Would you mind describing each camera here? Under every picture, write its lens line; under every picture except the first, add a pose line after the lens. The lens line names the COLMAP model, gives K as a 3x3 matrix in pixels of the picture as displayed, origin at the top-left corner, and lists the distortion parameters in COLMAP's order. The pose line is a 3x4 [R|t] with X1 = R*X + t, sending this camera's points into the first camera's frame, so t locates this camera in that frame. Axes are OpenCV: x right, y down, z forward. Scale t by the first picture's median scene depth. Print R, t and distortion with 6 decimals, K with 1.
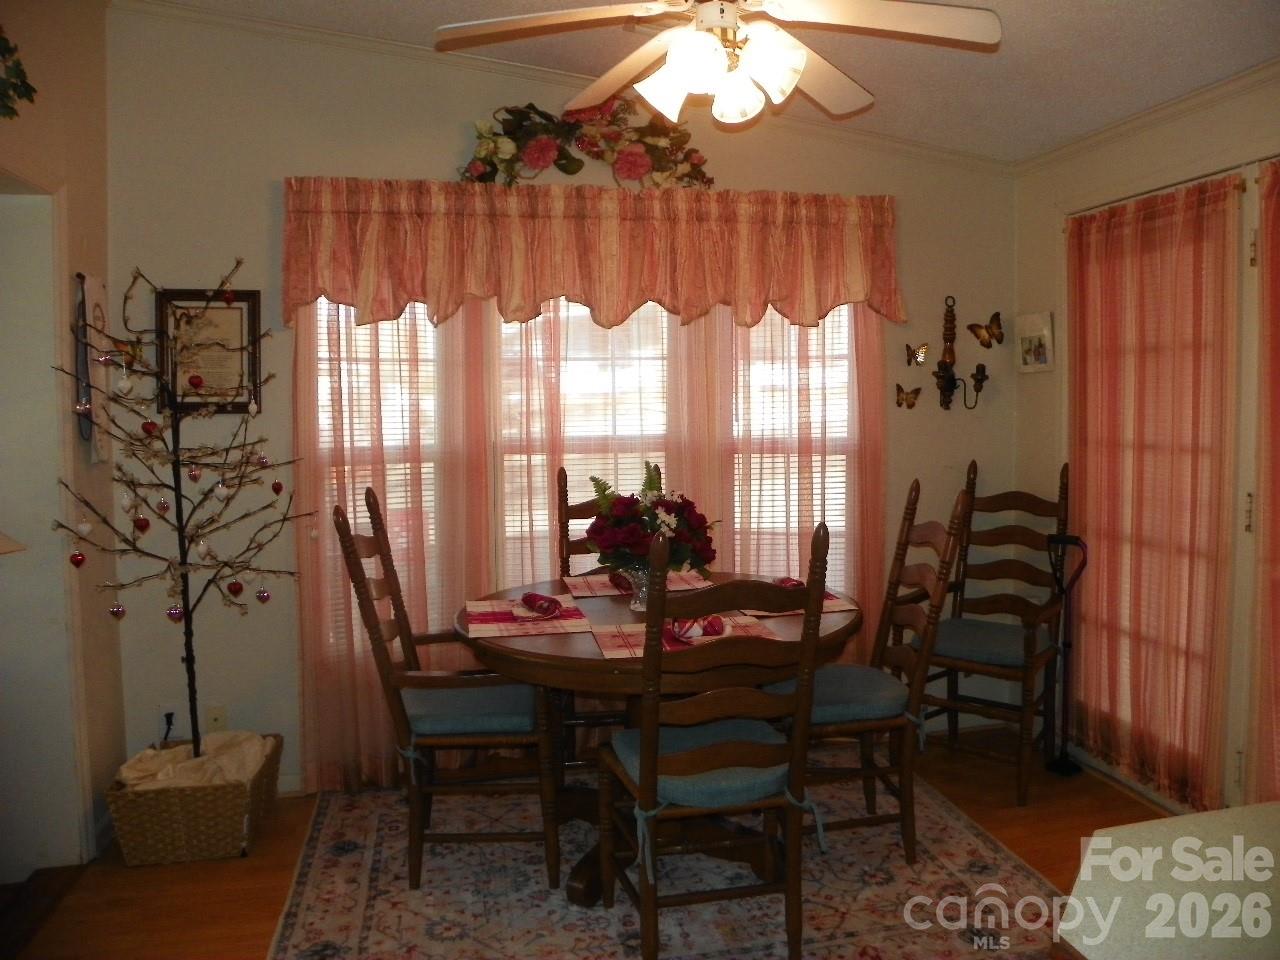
lens RADIAL K [[982.1, 0, 664.1], [0, 982.1, 456.9], [0, 0, 1]] dist [-0.157213, 0.102562]
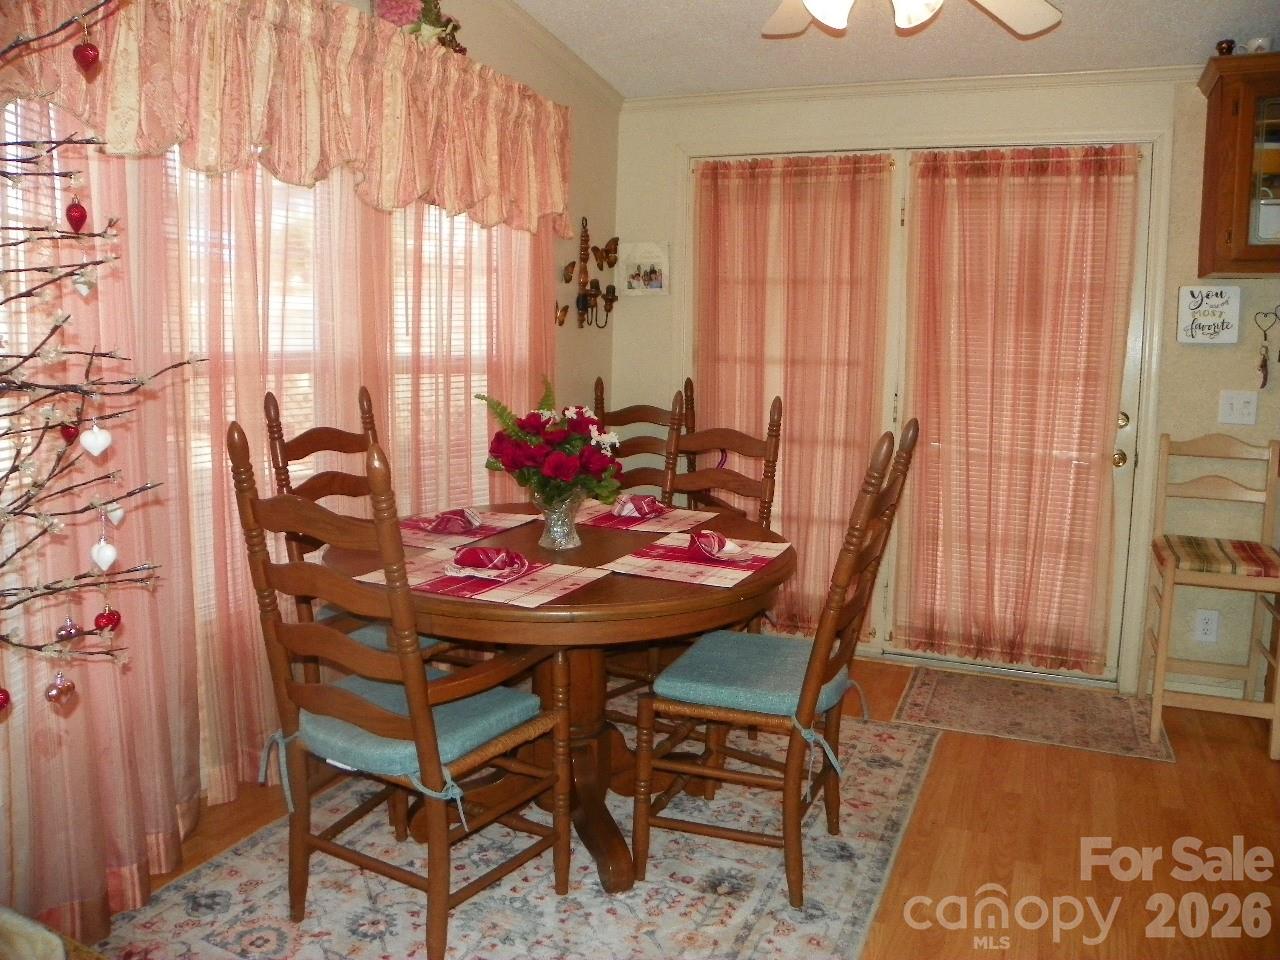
lens RADIAL K [[982.1, 0, 664.1], [0, 982.1, 456.9], [0, 0, 1]] dist [-0.157213, 0.102562]
pose [[0.571810, -0.074154, 0.817028, -0.562268], [0.023513, 0.996979, 0.074031, 0.013235], [-0.820049, -0.023121, 0.571826, 0.367825]]
